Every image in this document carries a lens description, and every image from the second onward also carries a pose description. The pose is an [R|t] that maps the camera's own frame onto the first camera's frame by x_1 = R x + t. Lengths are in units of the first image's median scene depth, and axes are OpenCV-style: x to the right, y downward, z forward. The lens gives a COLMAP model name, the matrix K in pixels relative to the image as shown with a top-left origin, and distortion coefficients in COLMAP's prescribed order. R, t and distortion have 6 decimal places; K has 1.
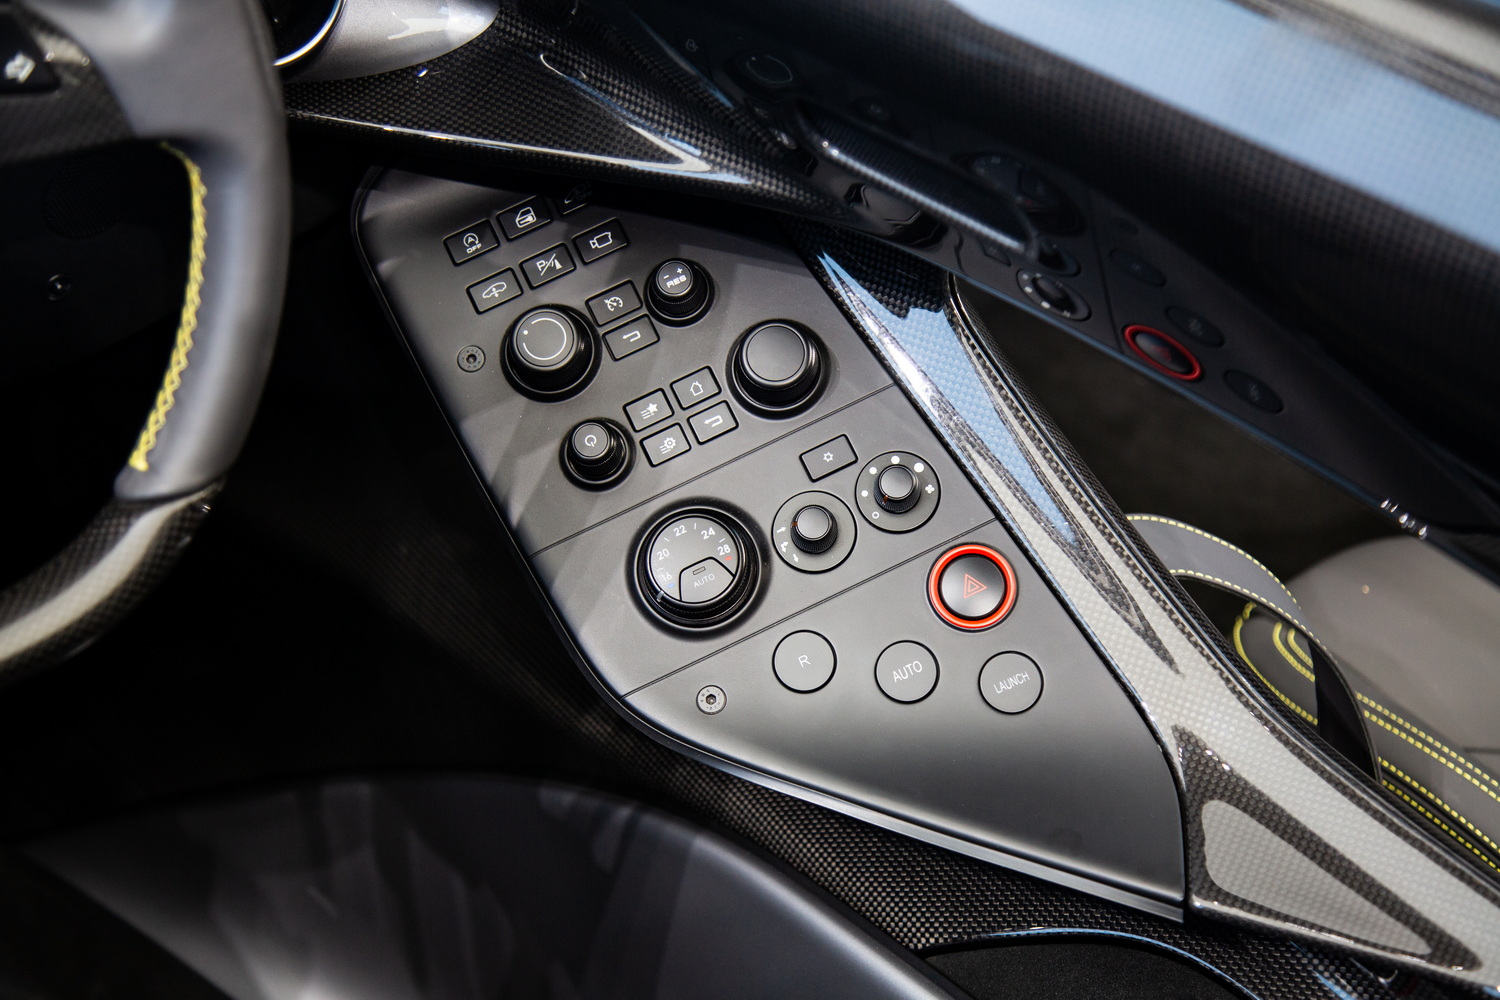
lens RADIAL K [[2303.2, 0, 748.4], [0, 2303.2, 503.6], [0, 0, 1]] dist [0.154004, 0.000000]
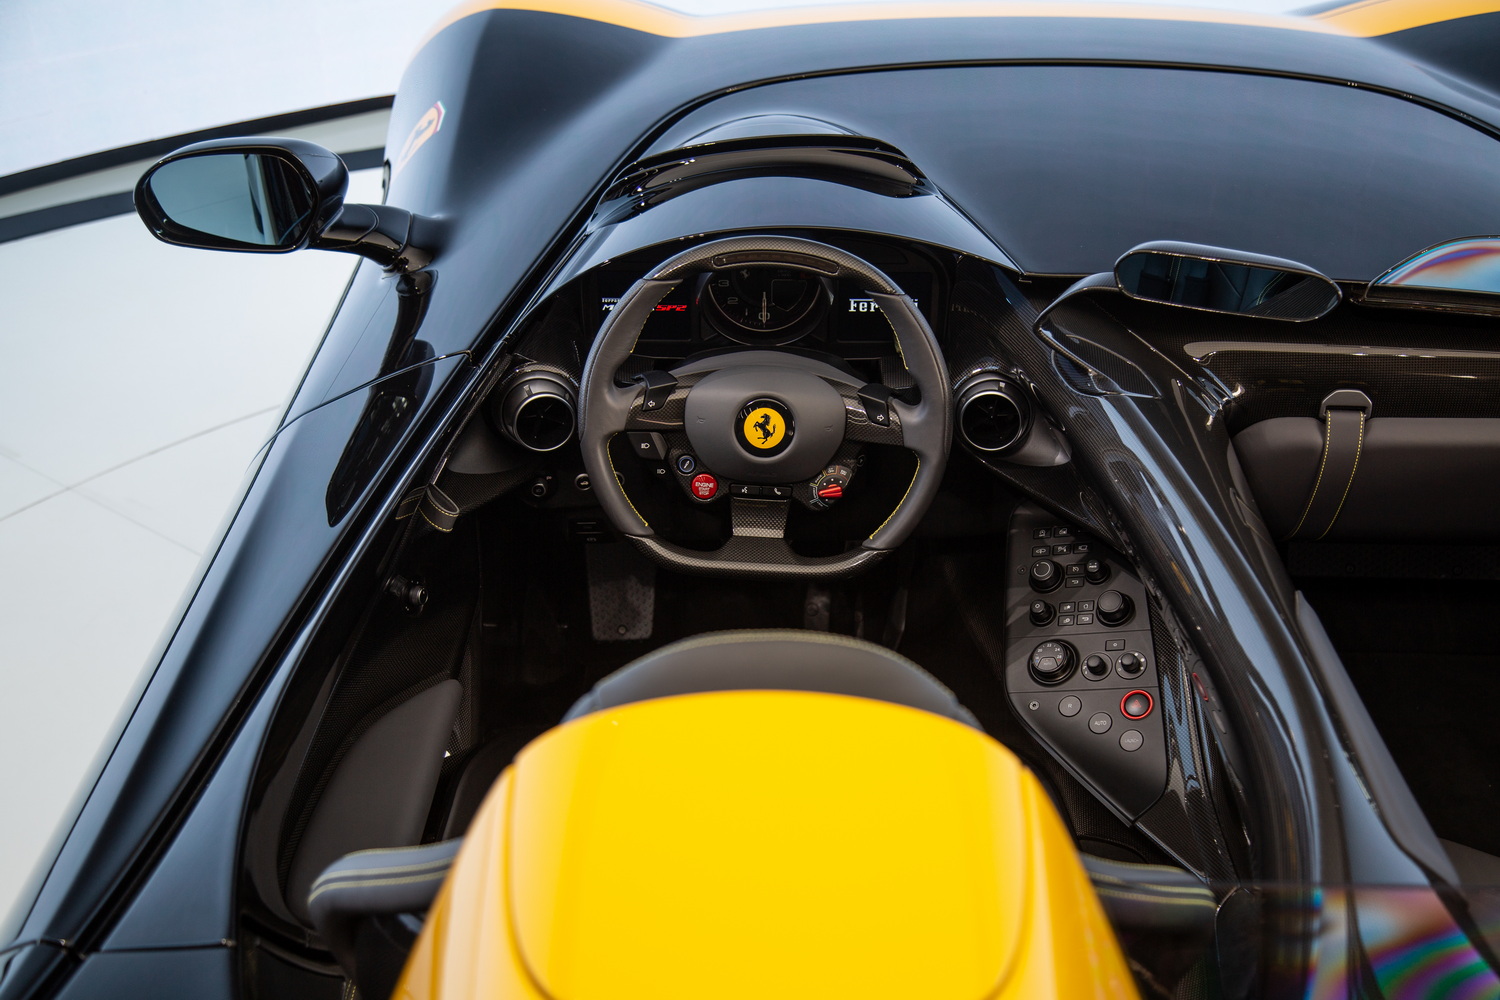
lens RADIAL K [[1696.4, 0, 748.3], [0, 1696.4, 498.5], [0, 0, 1]] dist [0.034678, 0.000000]
pose [[0.765033, 0.312724, -0.562964, 0.761569], [-0.416054, 0.907264, -0.061409, 0.123475], [0.491553, 0.281203, 0.824197, -0.880107]]
